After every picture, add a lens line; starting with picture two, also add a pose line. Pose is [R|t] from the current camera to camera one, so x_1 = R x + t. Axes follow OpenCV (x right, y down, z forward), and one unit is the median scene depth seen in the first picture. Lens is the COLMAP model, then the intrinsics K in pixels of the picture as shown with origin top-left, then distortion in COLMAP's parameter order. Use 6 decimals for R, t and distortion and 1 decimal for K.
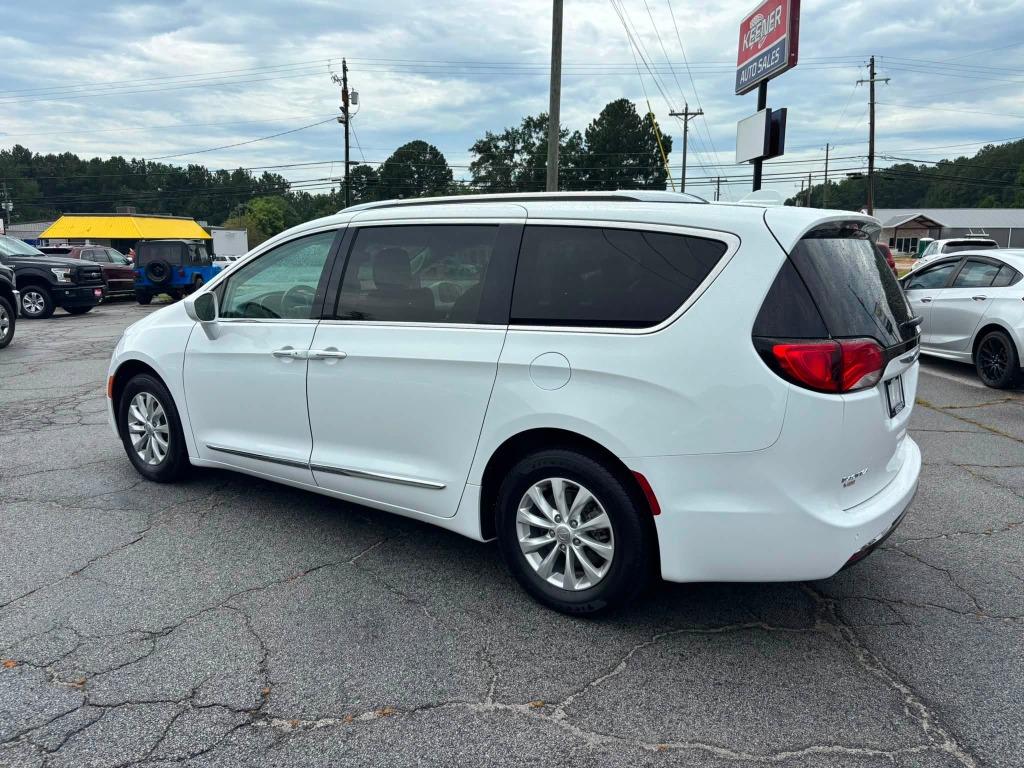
lens RADIAL K [[780.5, 0, 512.0], [0, 780.5, 384.0], [0, 0, 1]] dist [0.031068, -0.025797]
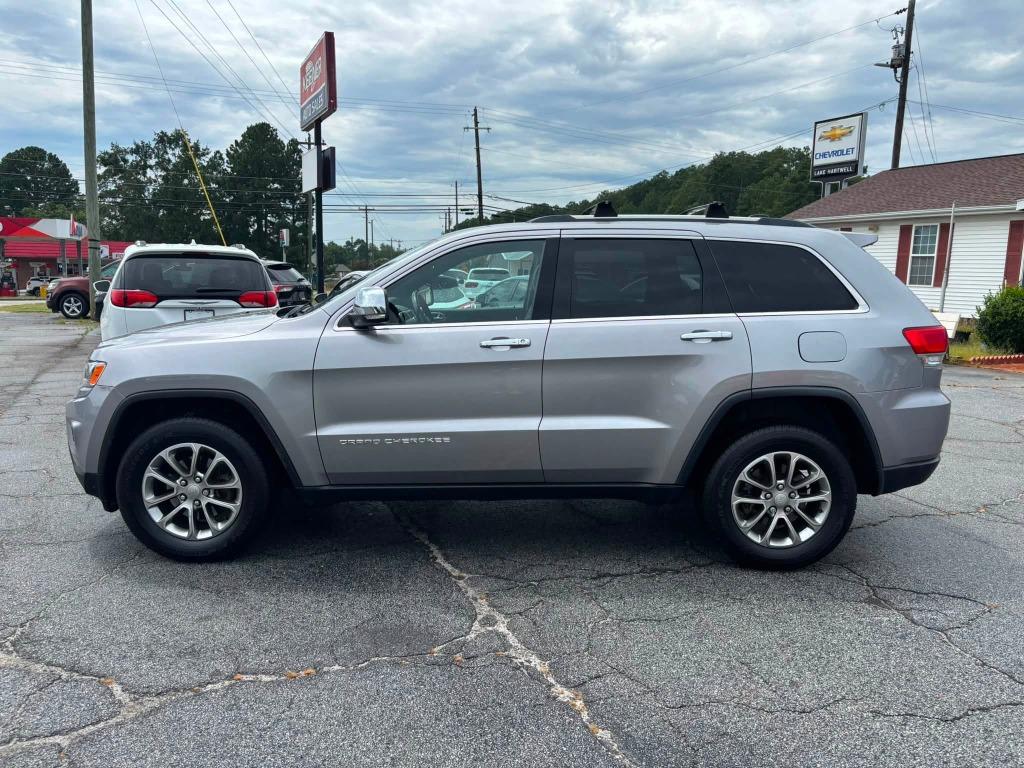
lens RADIAL K [[780.5, 0, 512.0], [0, 780.5, 384.0], [0, 0, 1]] dist [0.031068, -0.025797]
pose [[0.920921, -0.037805, 0.387912, 0.123779], [0.050256, 0.998494, -0.021999, 0.021179], [-0.386496, 0.039755, 0.921434, -0.104200]]
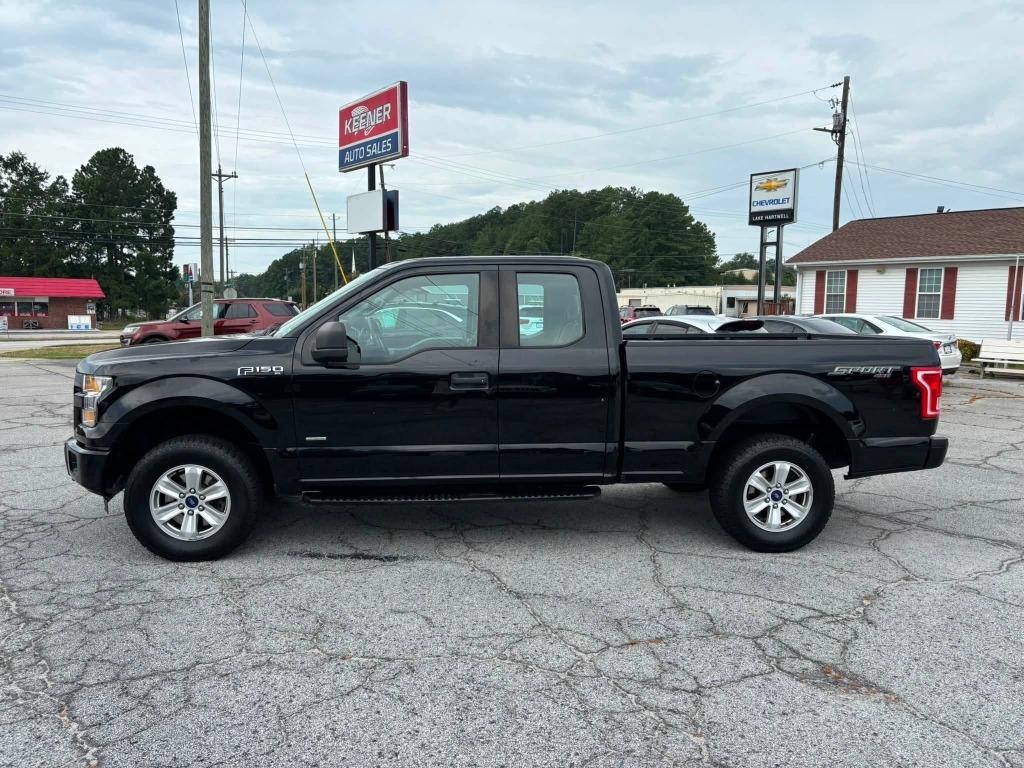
lens RADIAL K [[785.8, 0, 510.9], [0, 785.8, 372.1], [0, 0, 1]] dist [0.033112, -0.006429]
pose [[0.805663, -0.041337, 0.590930, -0.189750], [0.094550, 0.993747, -0.059393, -0.003395], [-0.584780, 0.103723, 0.804534, 0.004867]]
